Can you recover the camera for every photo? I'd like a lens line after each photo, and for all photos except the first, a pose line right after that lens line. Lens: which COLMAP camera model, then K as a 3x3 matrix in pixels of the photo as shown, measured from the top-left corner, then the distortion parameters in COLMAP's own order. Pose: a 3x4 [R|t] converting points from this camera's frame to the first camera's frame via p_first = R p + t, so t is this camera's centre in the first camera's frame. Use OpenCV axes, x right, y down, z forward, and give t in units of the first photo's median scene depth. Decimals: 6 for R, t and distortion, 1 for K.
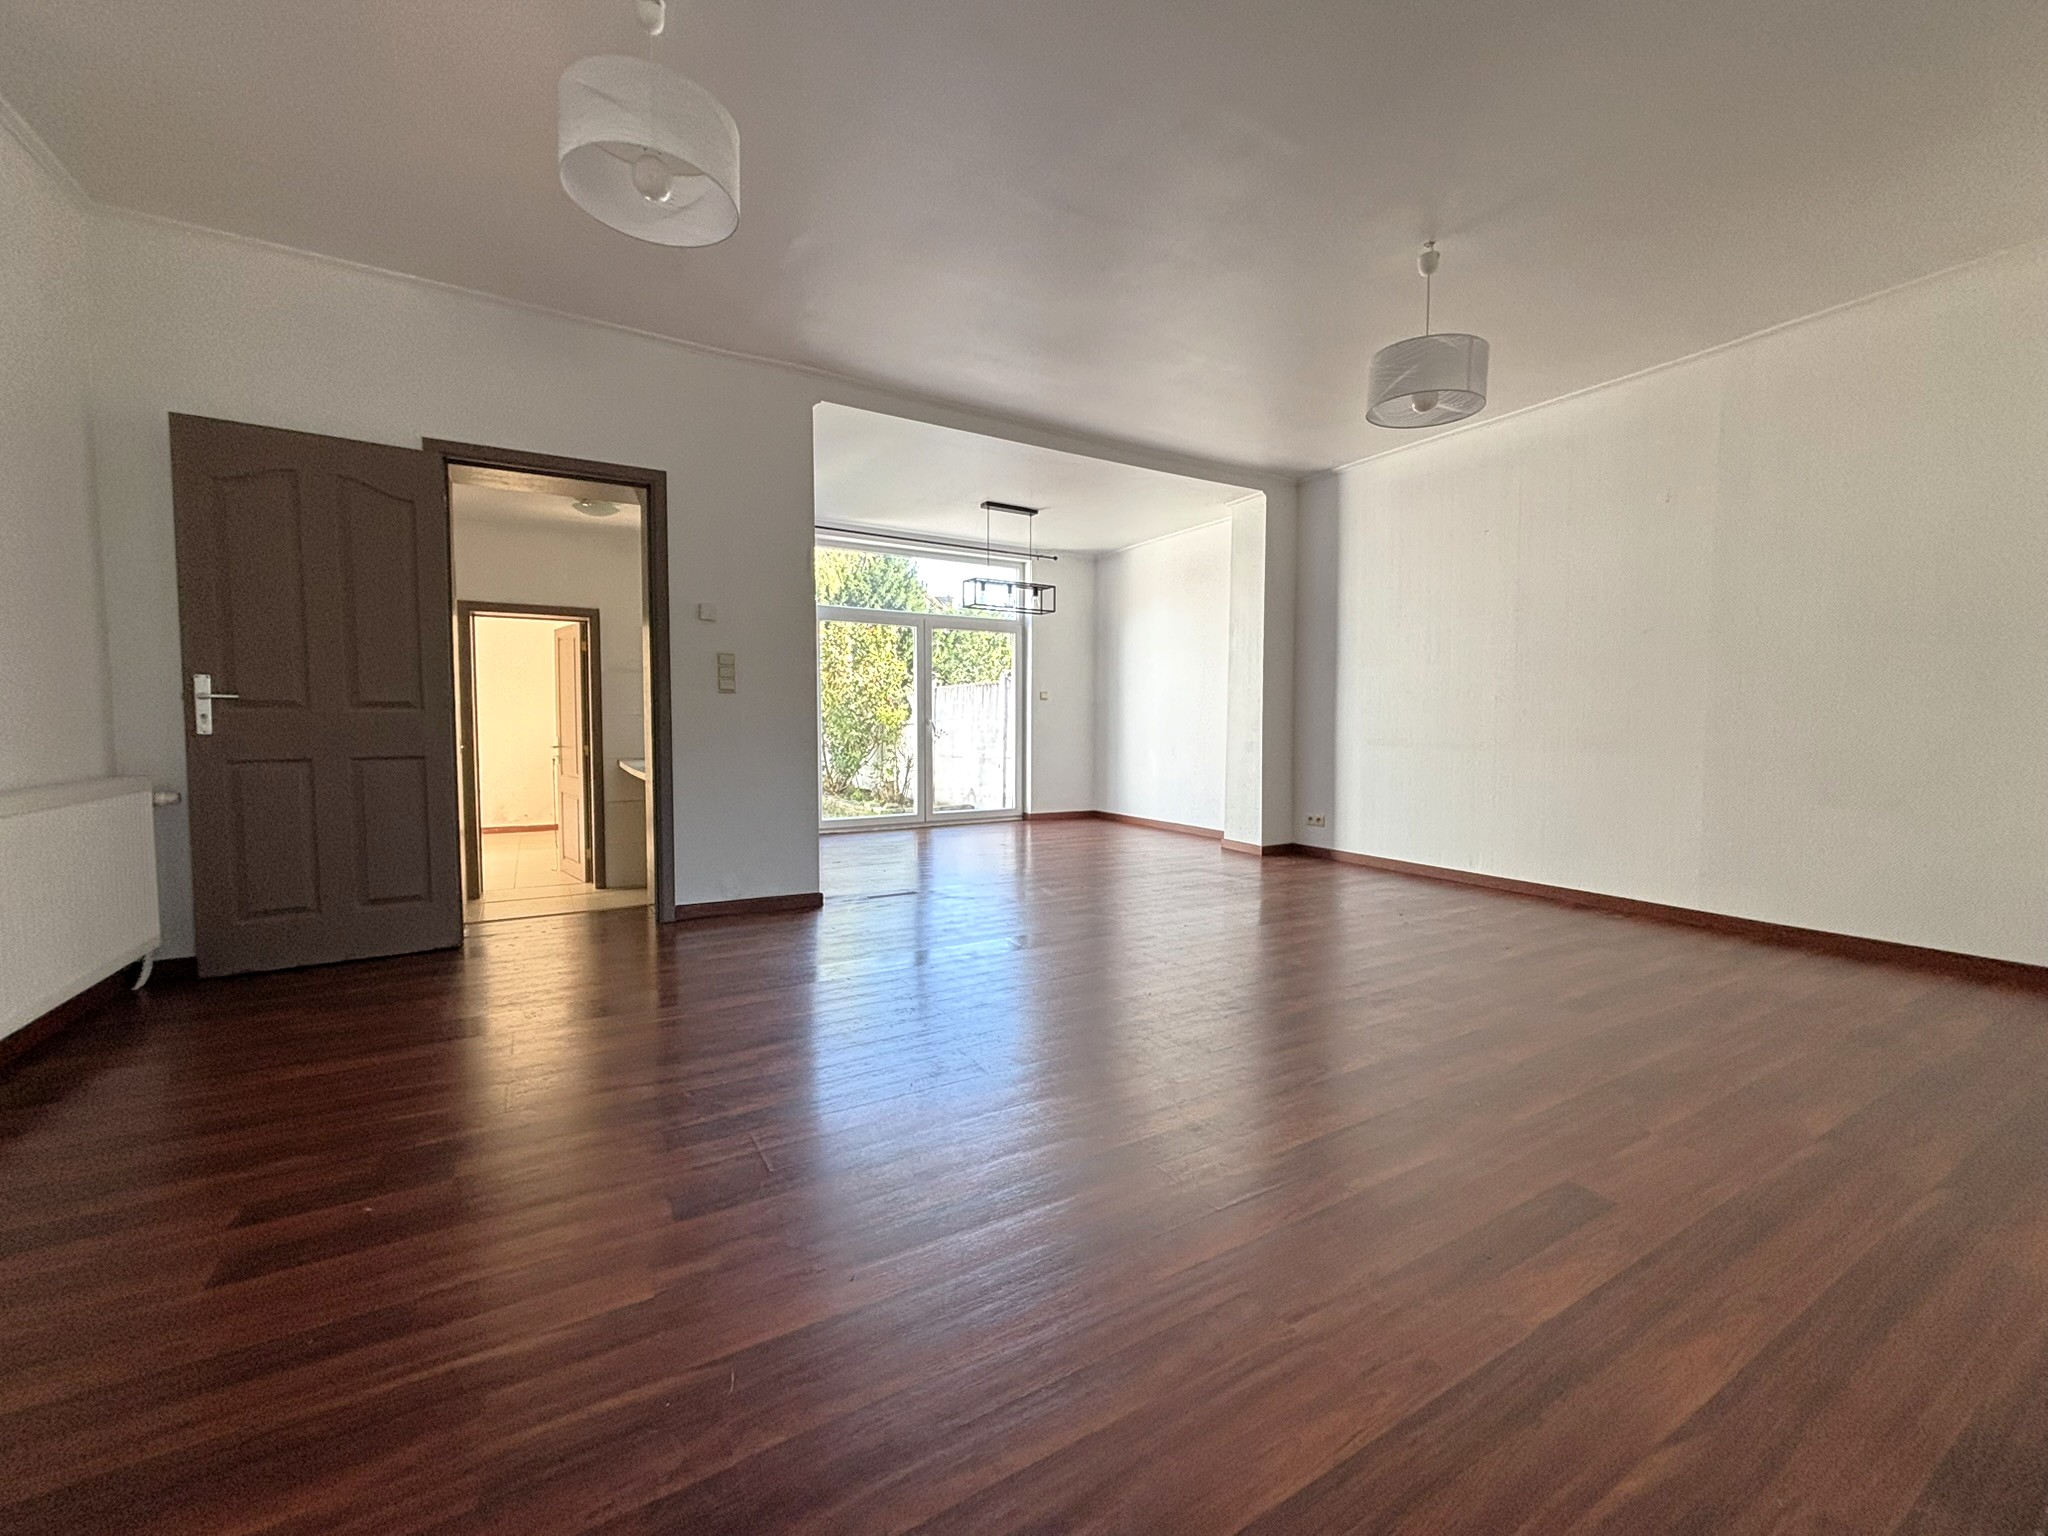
lens RADIAL K [[818.6, 0, 1016.1], [0, 818.6, 769.4], [0, 0, 1]] dist [-0.000076, -0.000109]
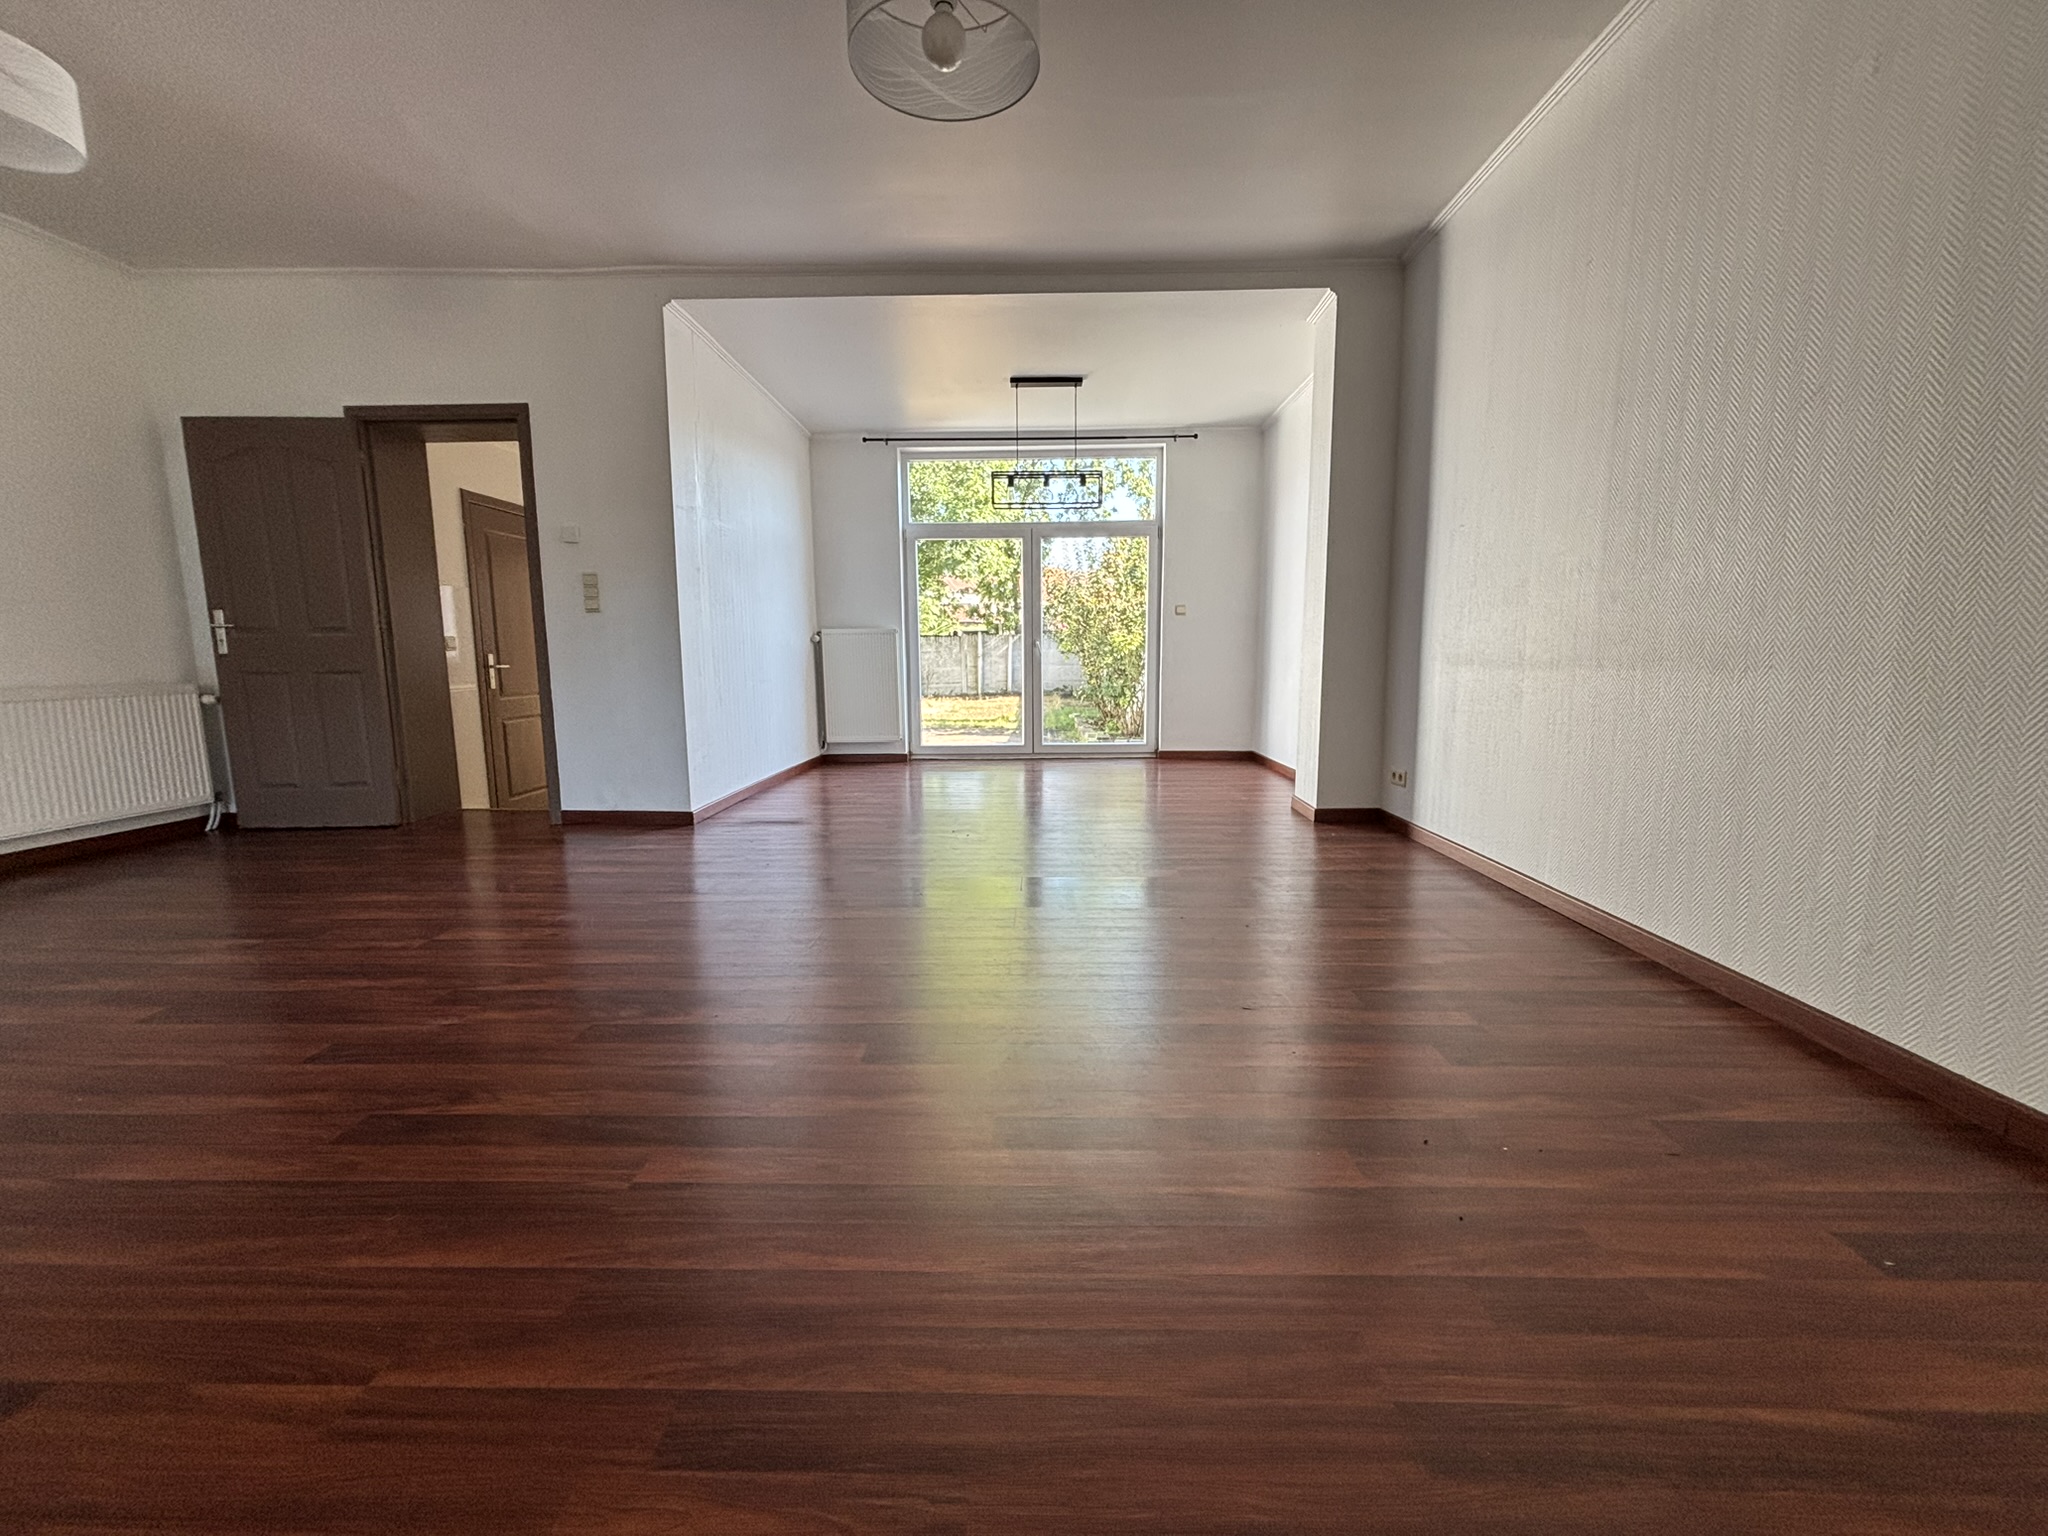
lens RADIAL K [[818.6, 0, 1019.9], [0, 818.6, 766.4], [0, 0, 1]] dist [-0.000076, -0.000109]
pose [[0.852771, 0.061720, -0.518625, 0.433727], [-0.019321, 0.996041, 0.086767, 0.000348], [0.521927, -0.063972, 0.850588, 0.252140]]
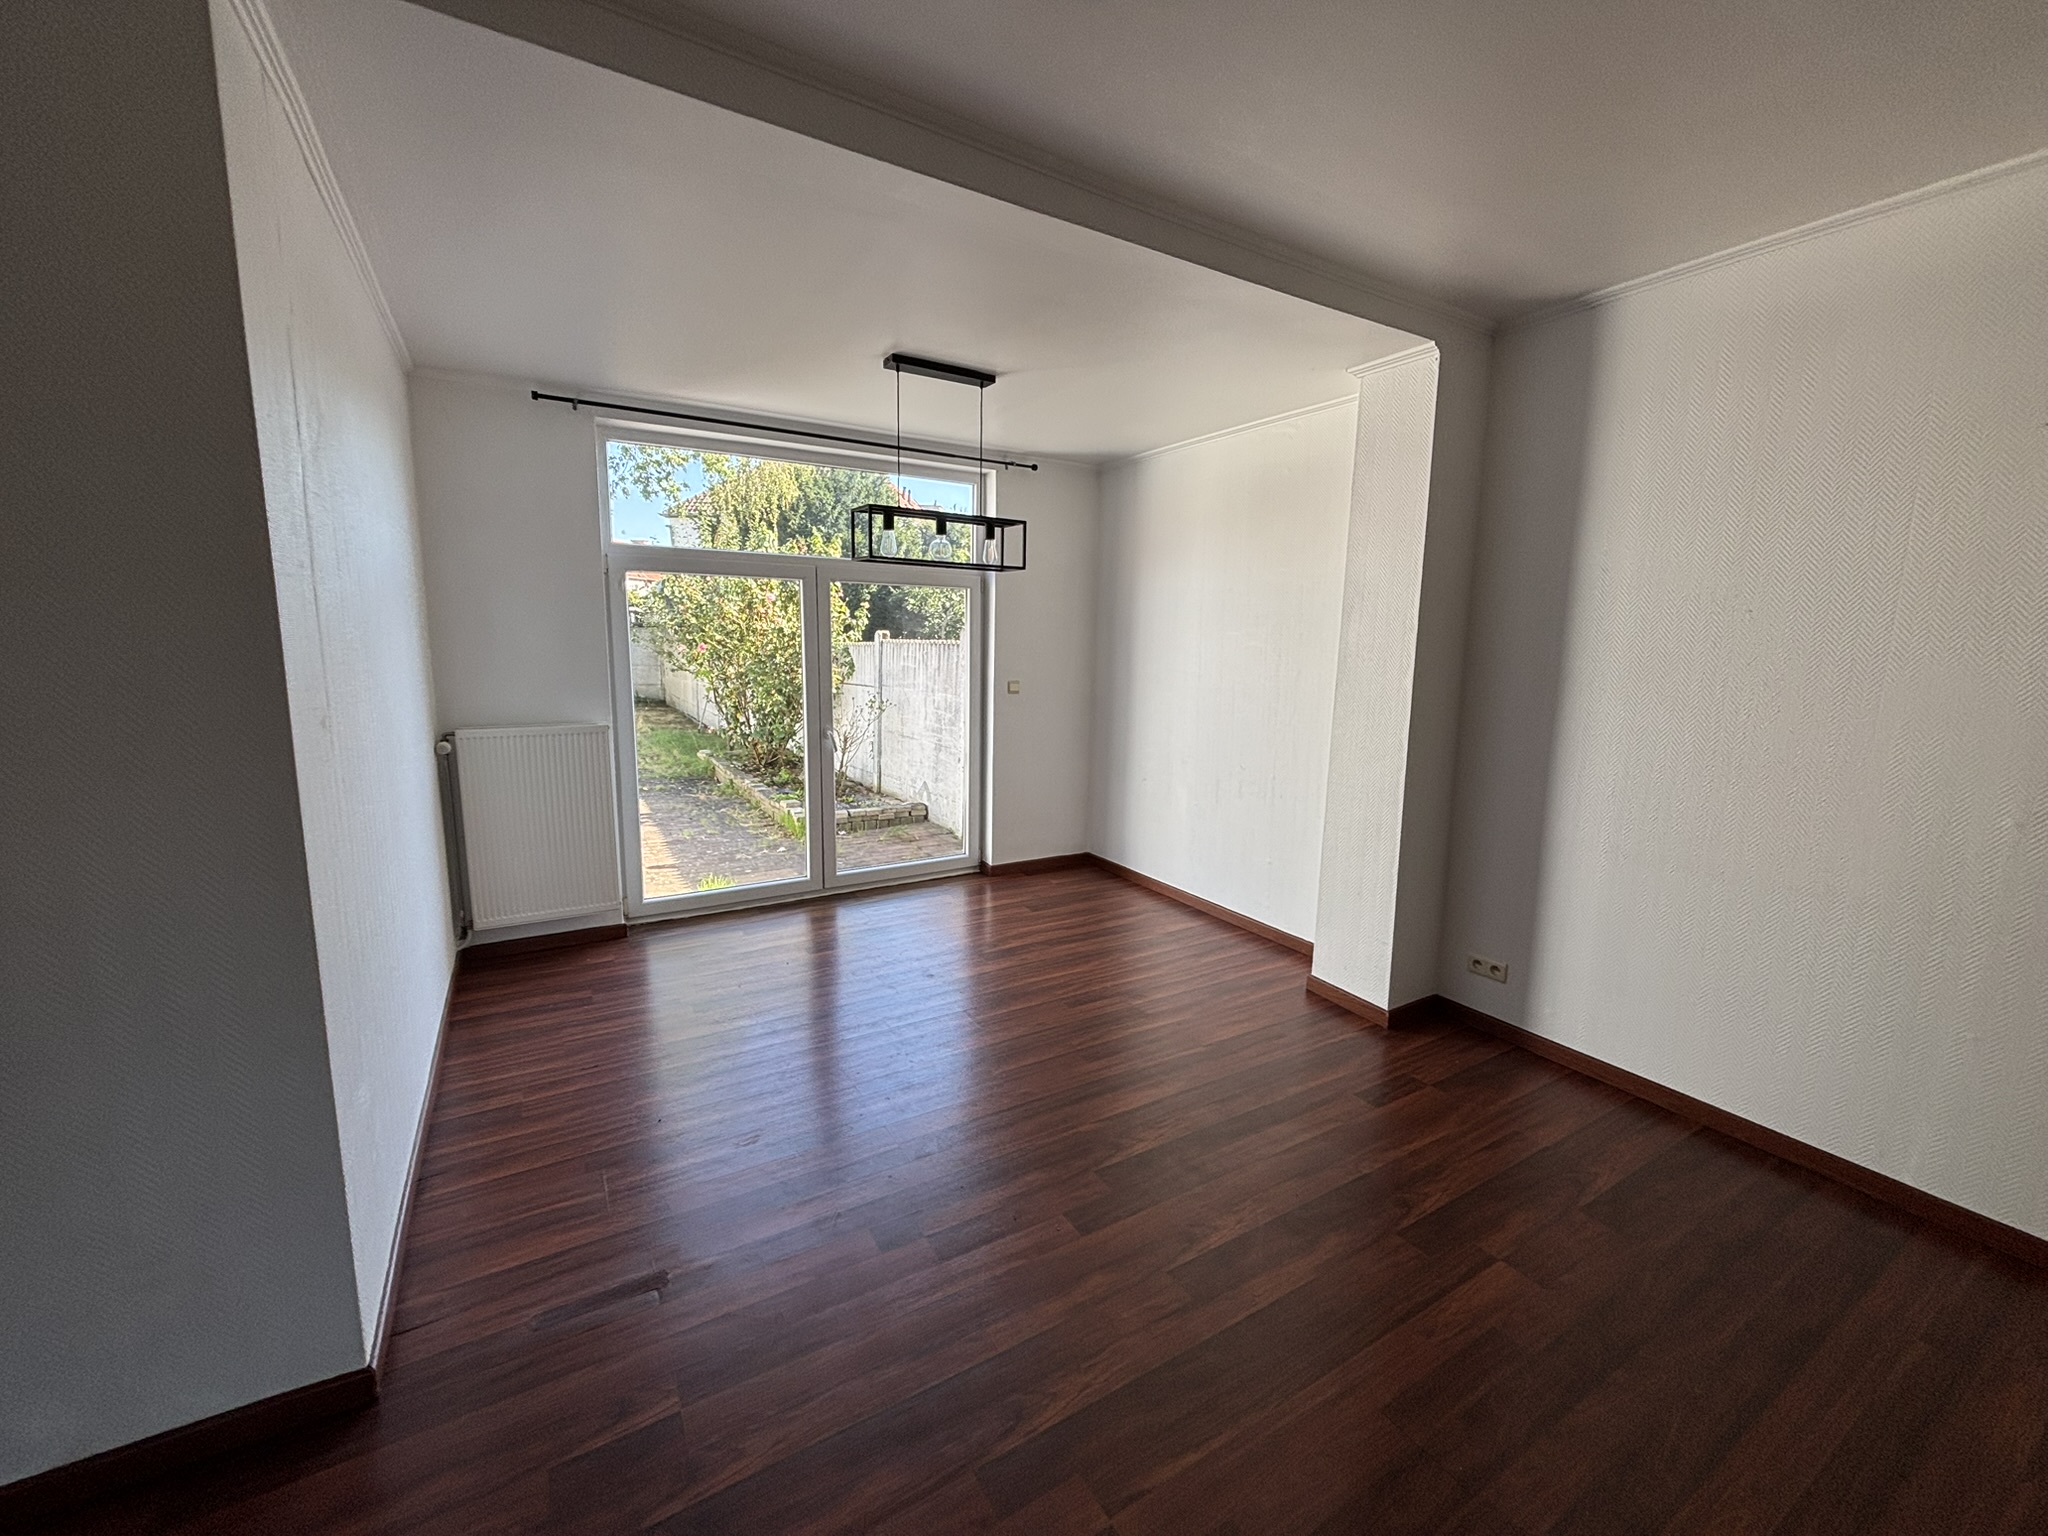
lens RADIAL K [[818.6, 0, 1023.2], [0, 818.6, 758.9], [0, 0, 1]] dist [-0.000076, -0.000109]
pose [[0.999816, 0.013002, 0.014073, 0.041769], [-0.014270, 0.995459, 0.094110, -0.120665], [-0.012785, -0.094294, 0.995462, 0.452027]]
